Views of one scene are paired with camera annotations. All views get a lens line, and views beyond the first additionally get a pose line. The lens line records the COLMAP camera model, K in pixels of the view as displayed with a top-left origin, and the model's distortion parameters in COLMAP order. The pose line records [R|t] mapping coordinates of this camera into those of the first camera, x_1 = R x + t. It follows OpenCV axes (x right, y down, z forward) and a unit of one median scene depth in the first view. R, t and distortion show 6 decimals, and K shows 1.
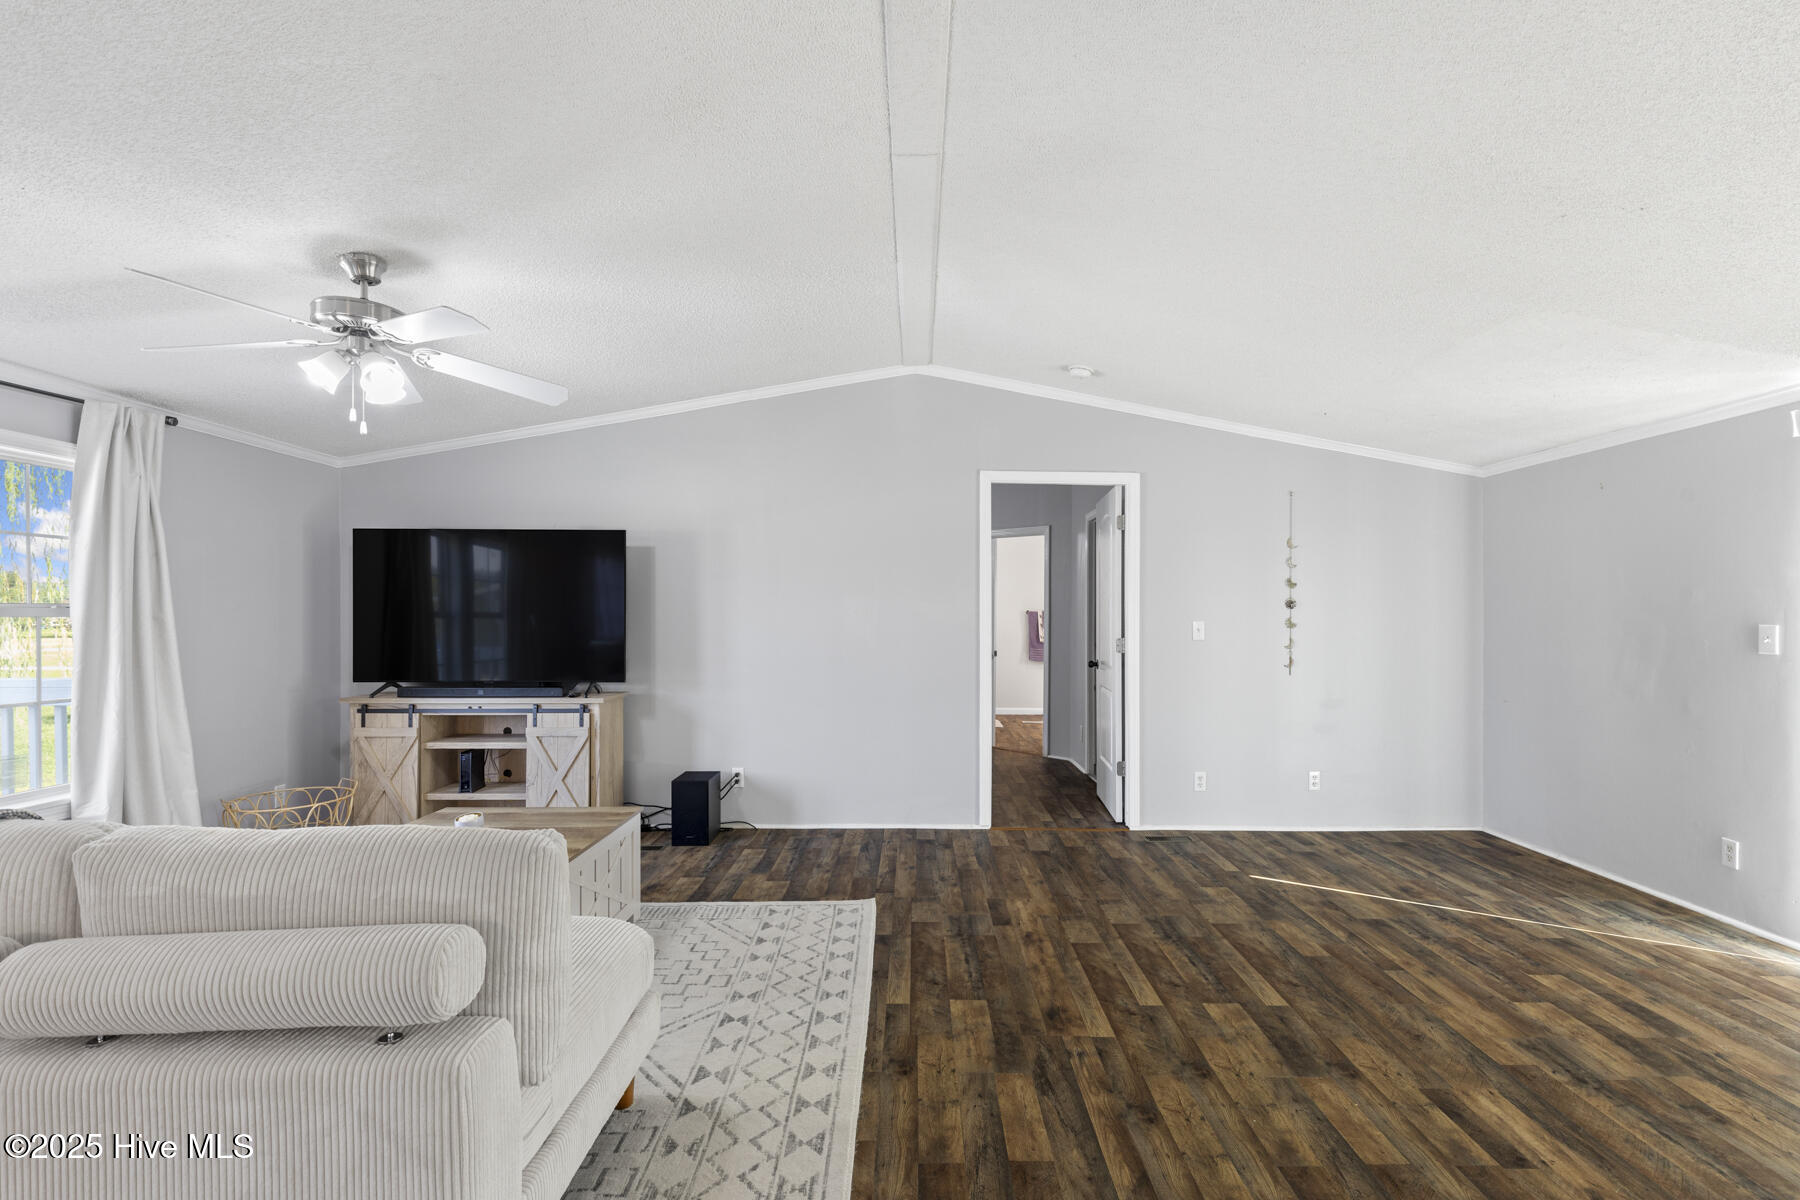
lens RADIAL K [[843.8, 0, 903.8], [0, 843.8, 627.9], [0, 0, 1]] dist [0.004752, -0.000158]
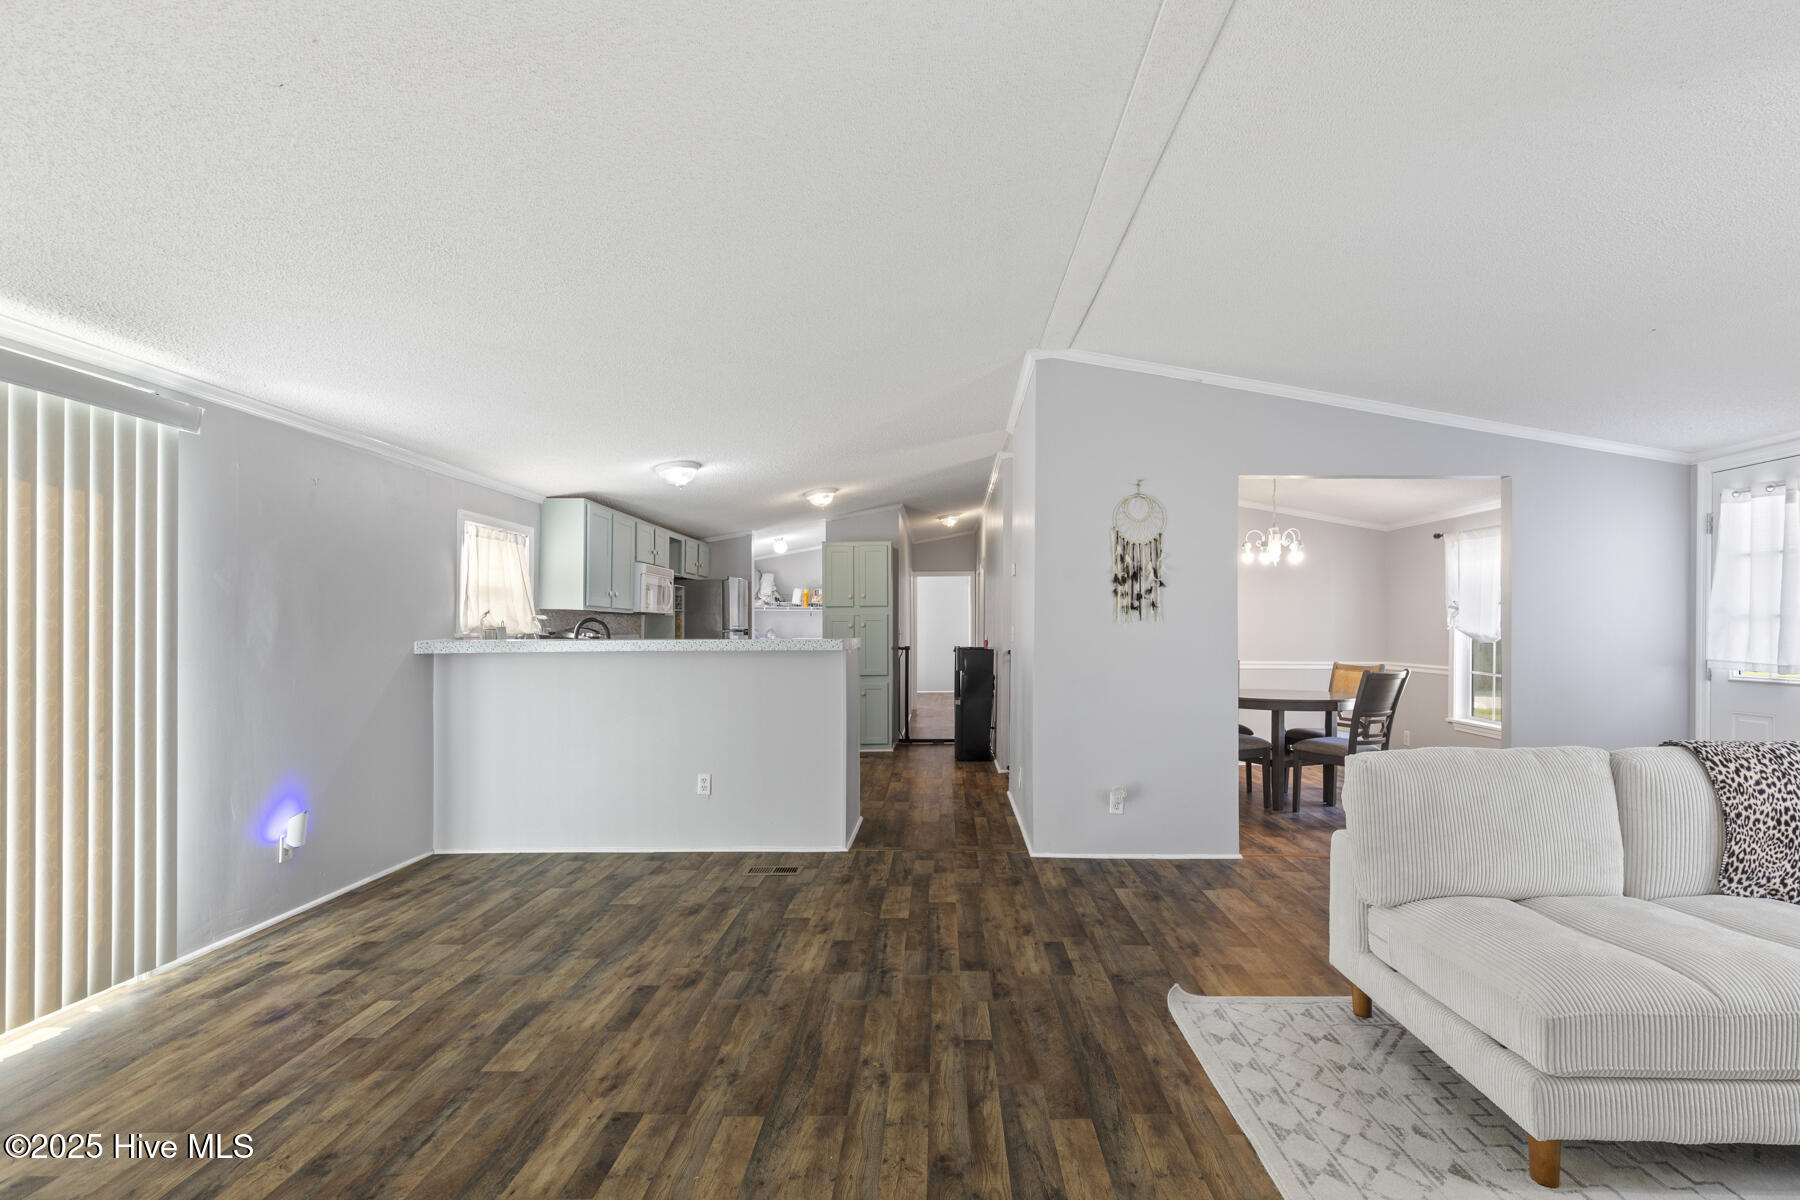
lens RADIAL K [[843.8, 0, 903.8], [0, 843.8, 627.9], [0, 0, 1]] dist [0.004752, -0.000158]
pose [[-0.999466, -0.006360, 0.032050, 0.195648], [-0.006031, 0.999928, 0.010354, -0.008112], [-0.032113, 0.010155, -0.999433, 1.220738]]
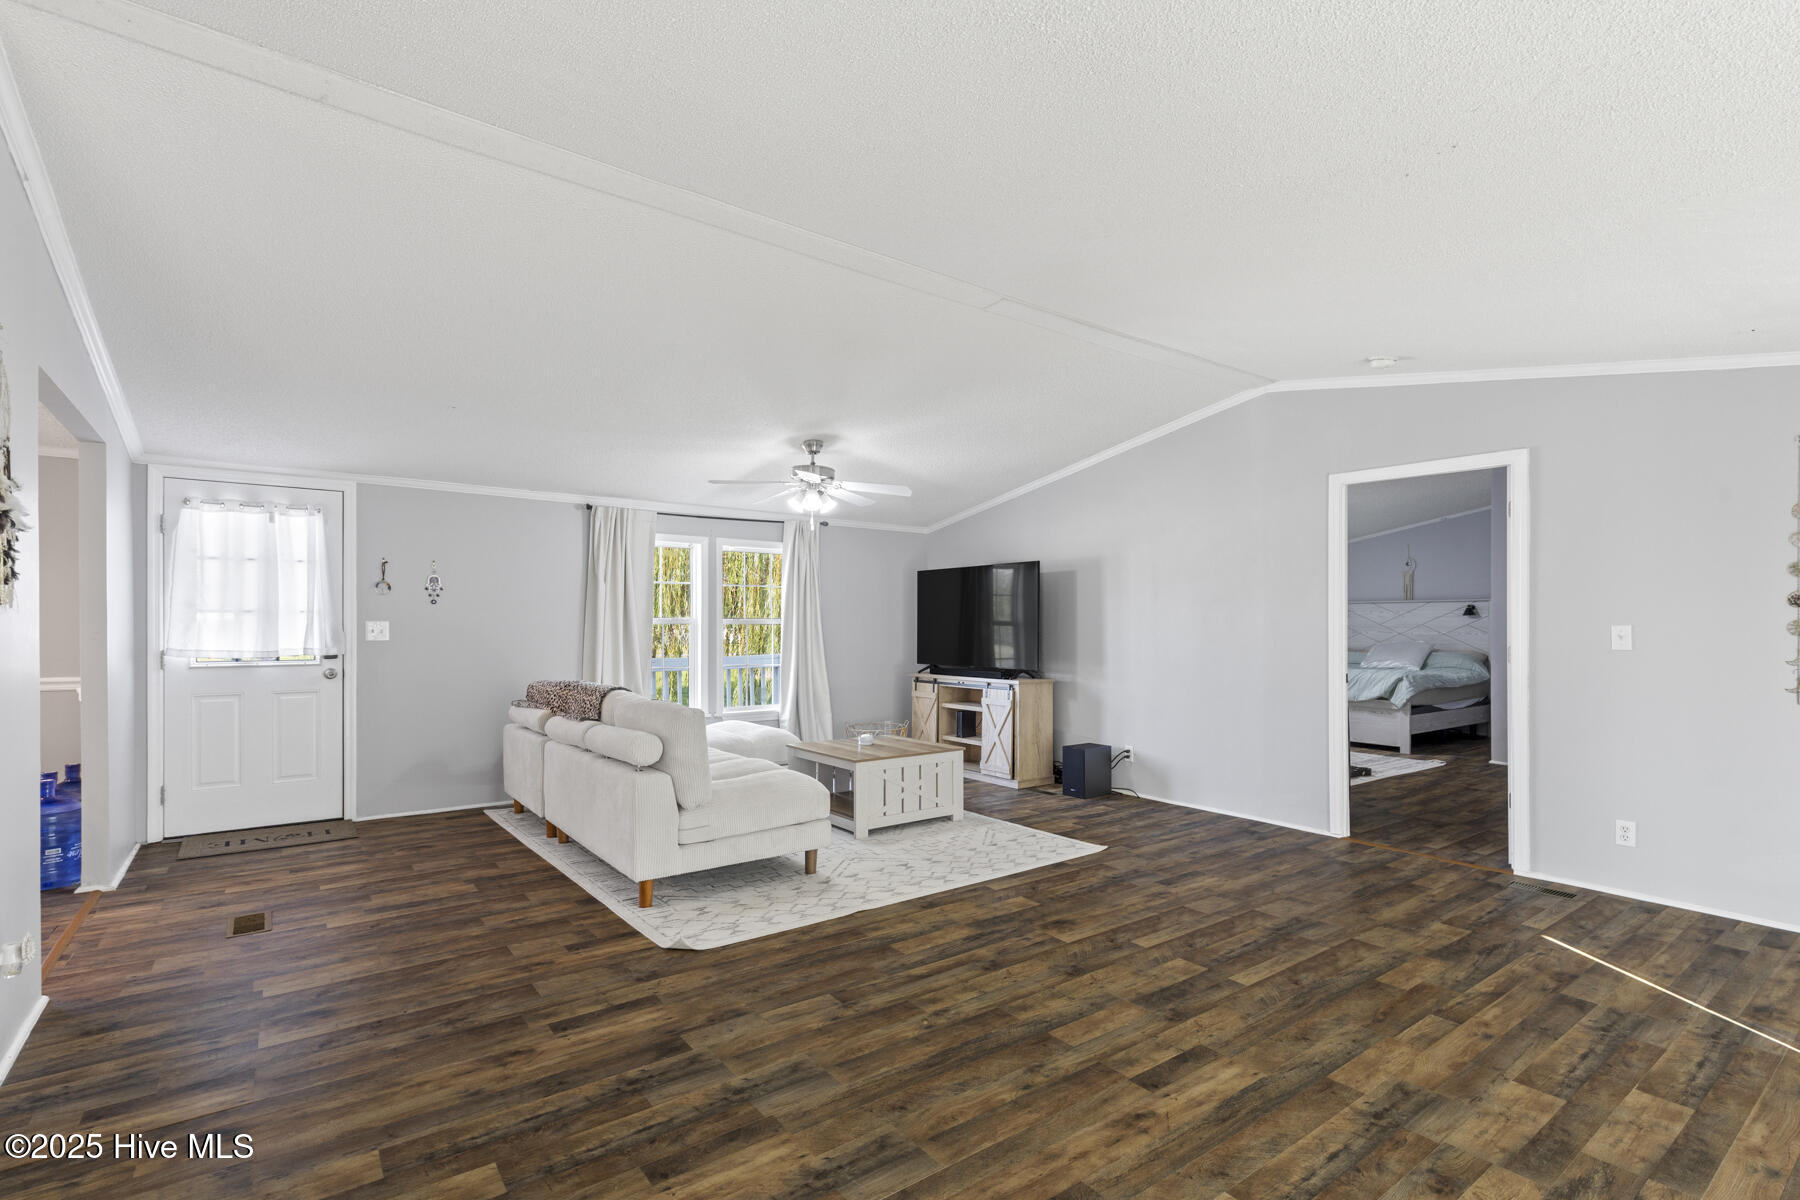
lens RADIAL K [[821.1, 0, 902.2], [0, 821.1, 627.1], [0, 0, 1]] dist [0.001197, 0.000000]
pose [[0.592628, -0.001260, -0.805475, 0.845200], [-0.009070, 0.999925, -0.008238, 0.008413], [0.805425, 0.012188, 0.592572, 0.030302]]
